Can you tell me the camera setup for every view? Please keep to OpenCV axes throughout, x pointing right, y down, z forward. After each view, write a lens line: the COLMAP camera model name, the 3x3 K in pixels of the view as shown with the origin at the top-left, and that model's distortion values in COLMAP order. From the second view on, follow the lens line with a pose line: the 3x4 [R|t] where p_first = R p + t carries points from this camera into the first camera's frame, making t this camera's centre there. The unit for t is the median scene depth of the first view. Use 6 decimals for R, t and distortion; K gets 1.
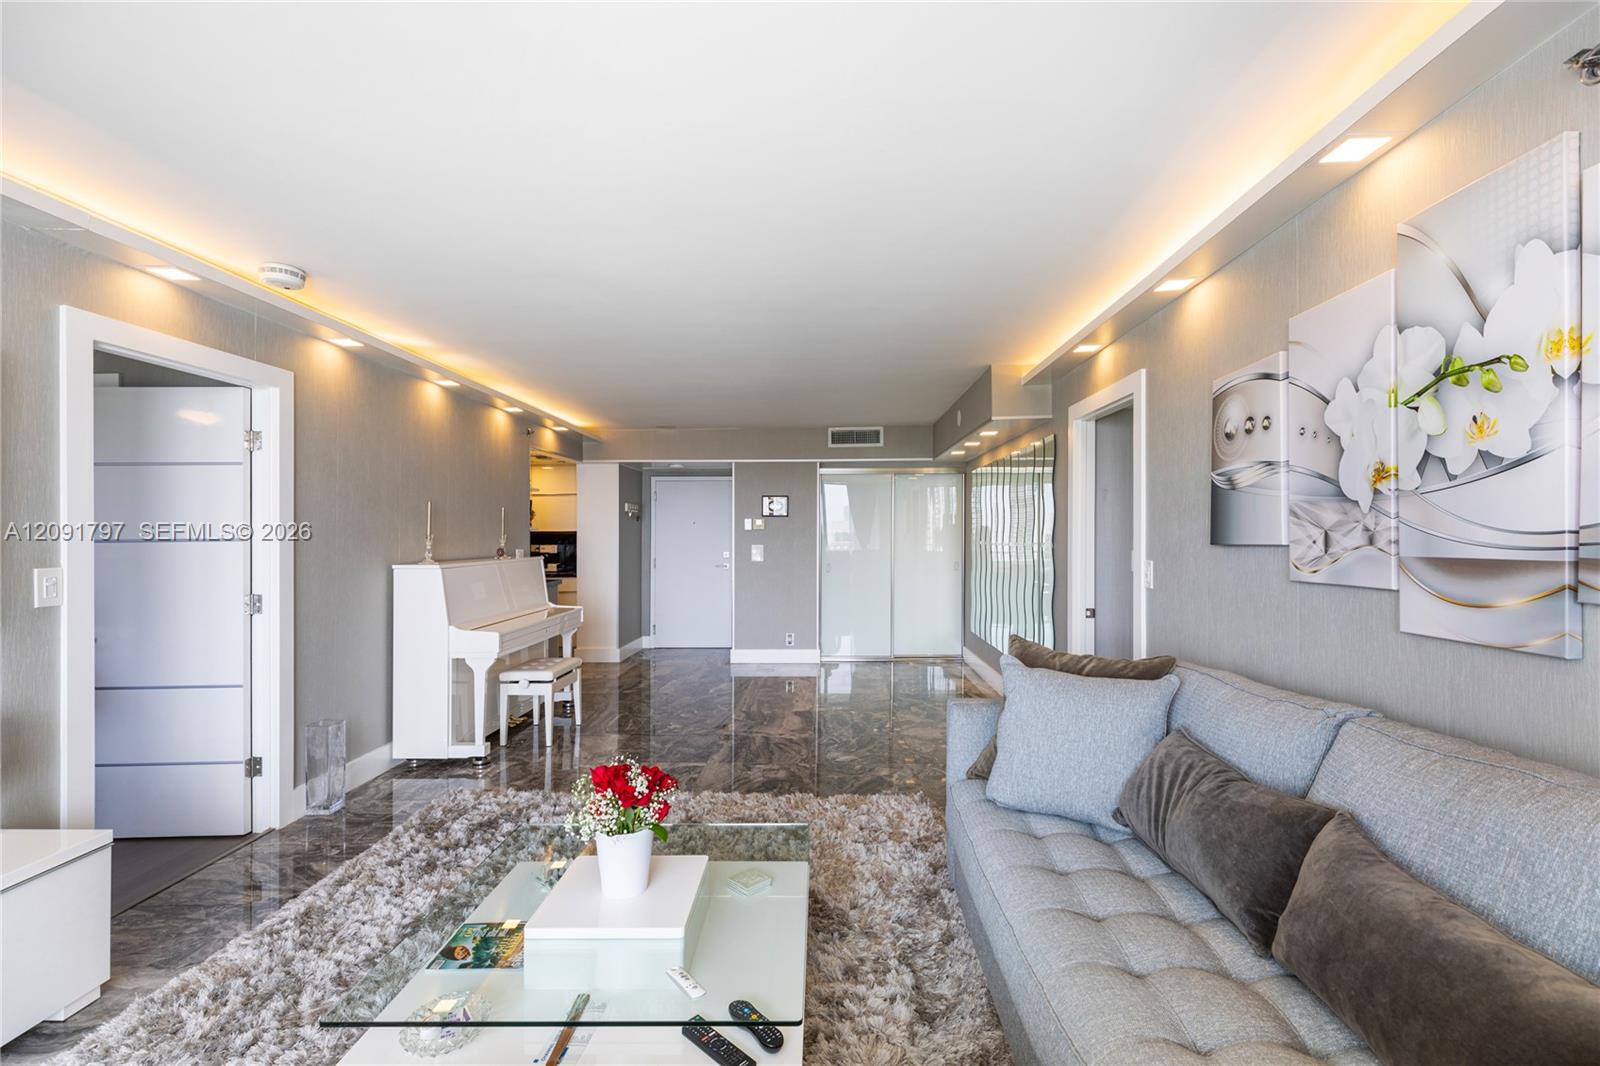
lens RADIAL K [[721.0, 0, 828.9], [0, 721.0, 541.9], [0, 0, 1]] dist [0.002978, 0.001047]
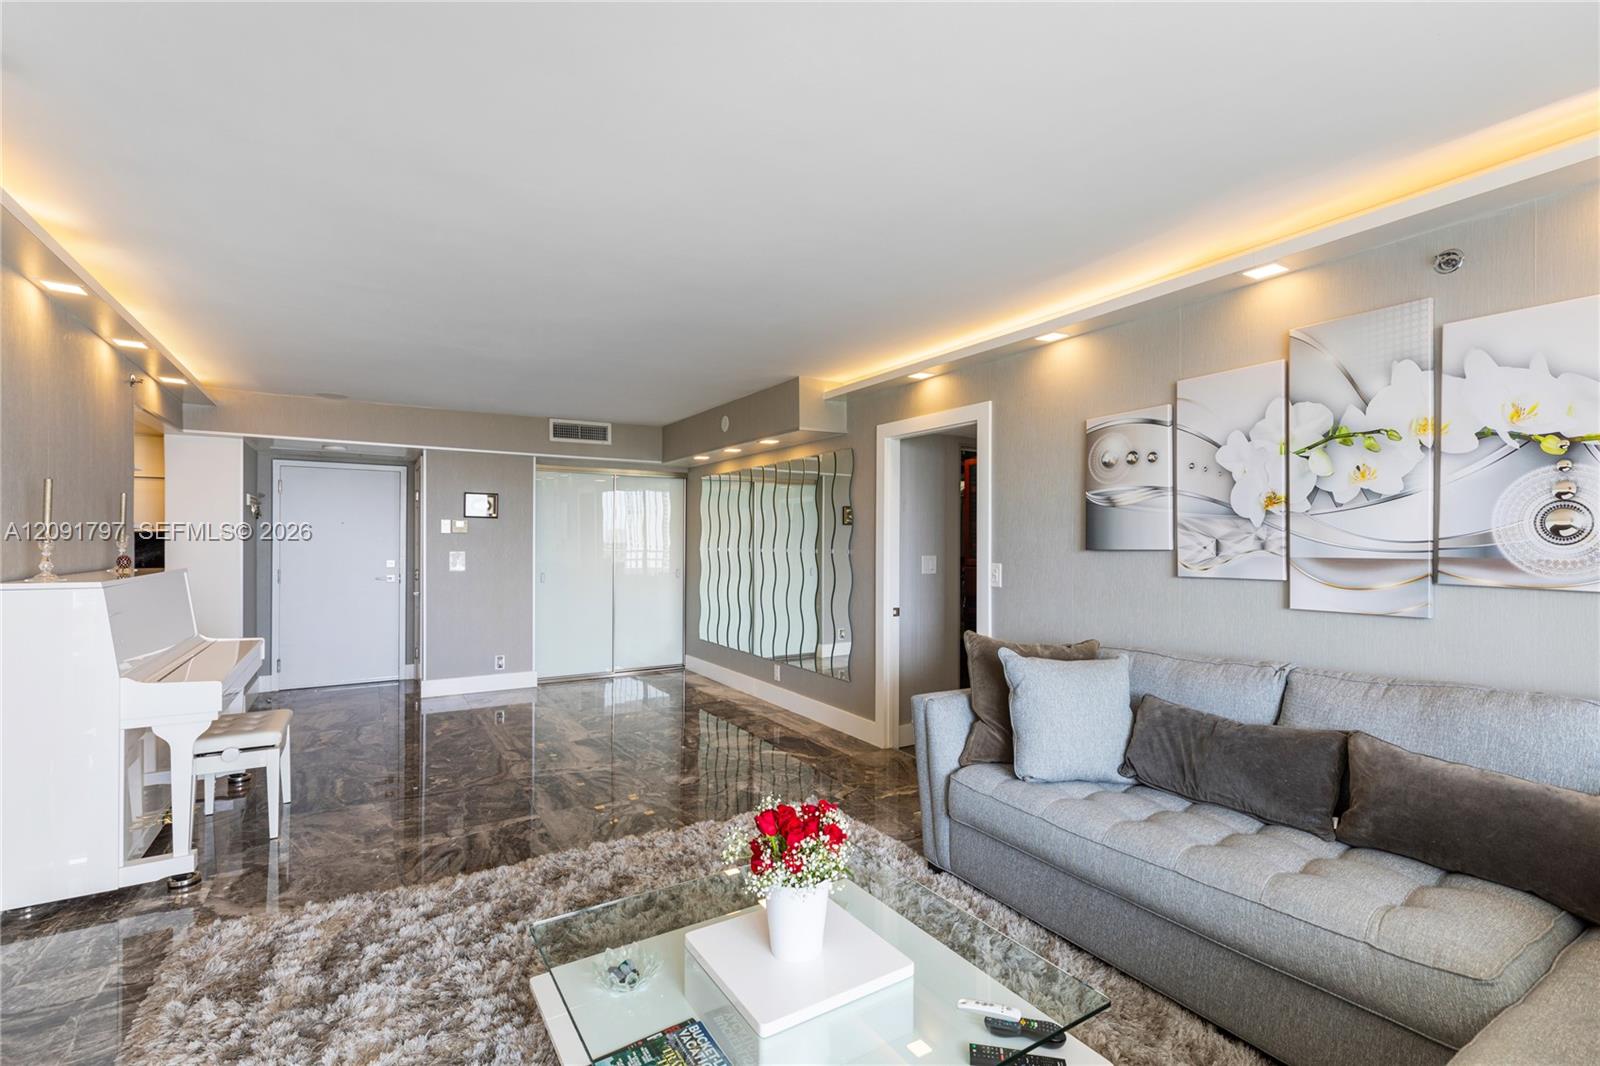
lens RADIAL K [[721.0, 0, 817.6], [0, 721.0, 553.9], [0, 0, 1]] dist [0.002978, 0.001047]
pose [[0.833852, -0.001098, 0.551987, -0.623809], [-0.002187, 0.999984, 0.005292, 0.005689], [-0.551984, -0.005619, 0.833836, 0.235572]]
